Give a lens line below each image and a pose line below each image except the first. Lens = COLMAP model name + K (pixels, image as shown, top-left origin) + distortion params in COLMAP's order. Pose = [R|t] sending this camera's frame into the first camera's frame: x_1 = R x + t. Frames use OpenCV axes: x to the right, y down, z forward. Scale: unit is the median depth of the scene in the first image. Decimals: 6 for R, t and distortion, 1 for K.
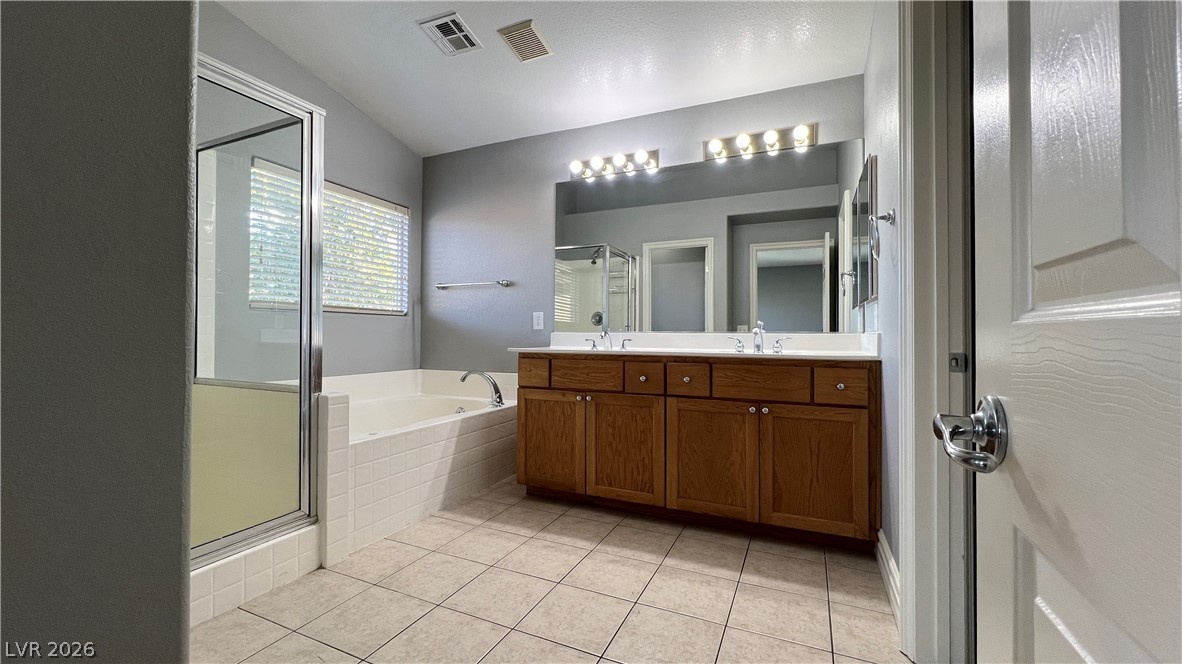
lens RADIAL K [[473.3, 0, 587.4], [0, 473.3, 328.7], [0, 0, 1]] dist [-0.002033, 0.000066]
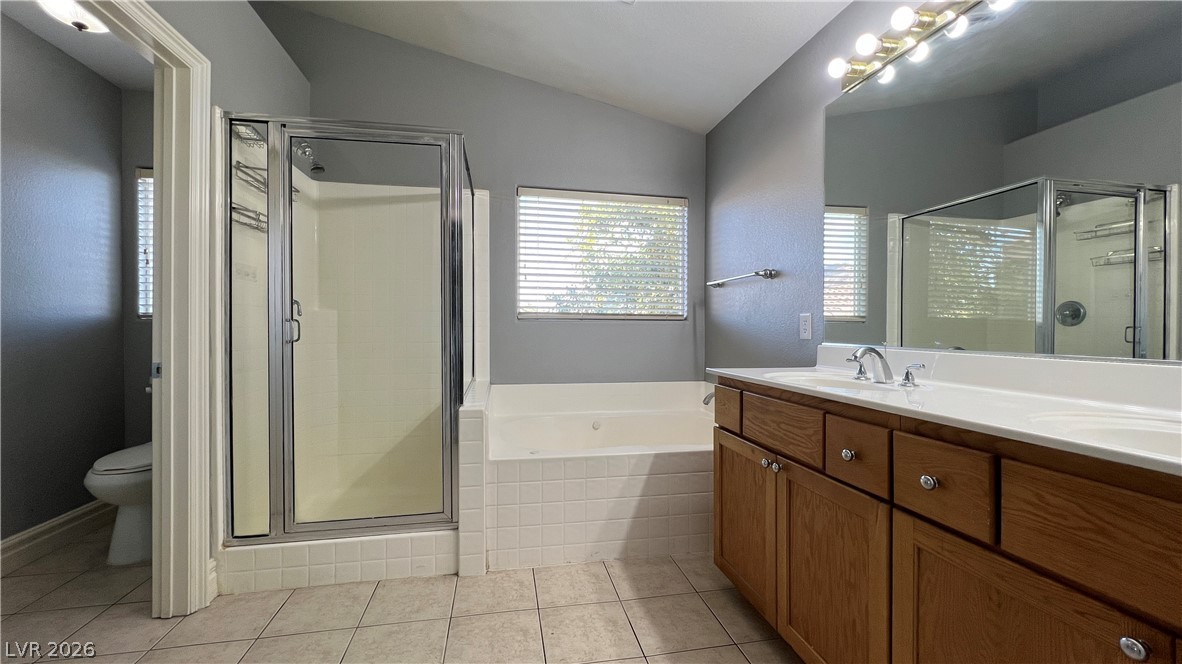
lens RADIAL K [[473.3, 0, 587.4], [0, 473.3, 328.7], [0, 0, 1]] dist [-0.002033, 0.000066]
pose [[0.580388, -0.001432, -0.814339, 0.326346], [0.009412, 0.999943, 0.004950, -0.024729], [0.814285, -0.010538, 0.580369, 0.467741]]
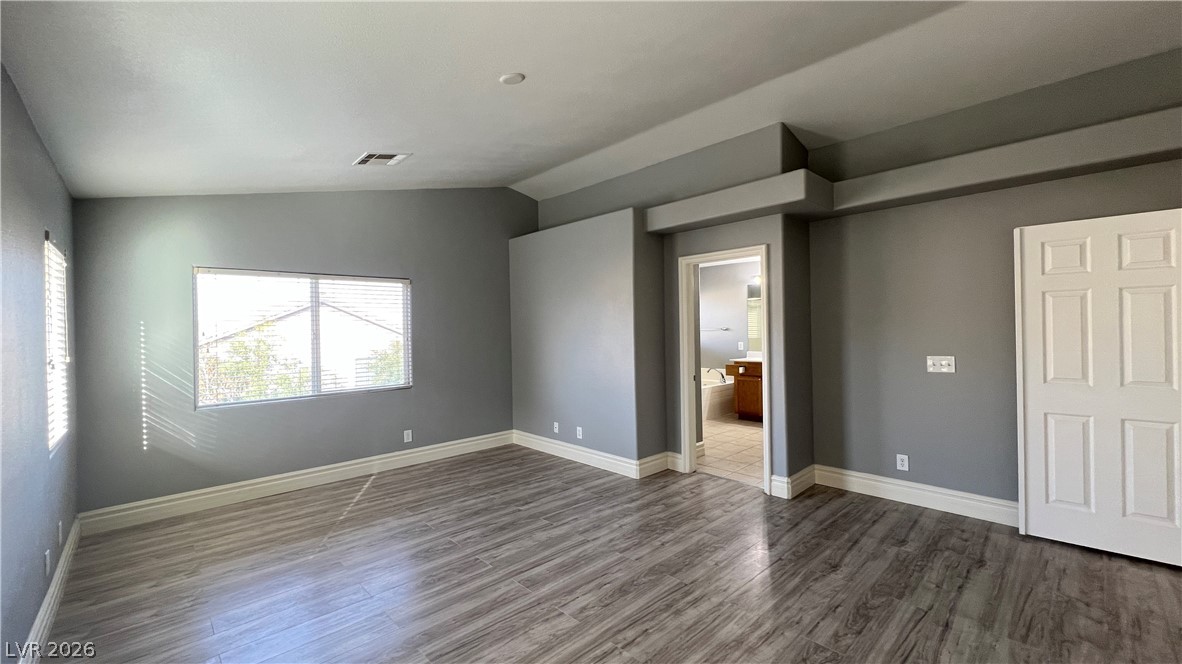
lens RADIAL K [[473.3, 0, 587.4], [0, 473.3, 328.7], [0, 0, 1]] dist [-0.002033, 0.000066]
pose [[0.926653, -0.018287, -0.375472, 0.084130], [0.024201, 0.999646, 0.011040, -0.180516], [0.375138, -0.019317, 0.926768, -1.723248]]
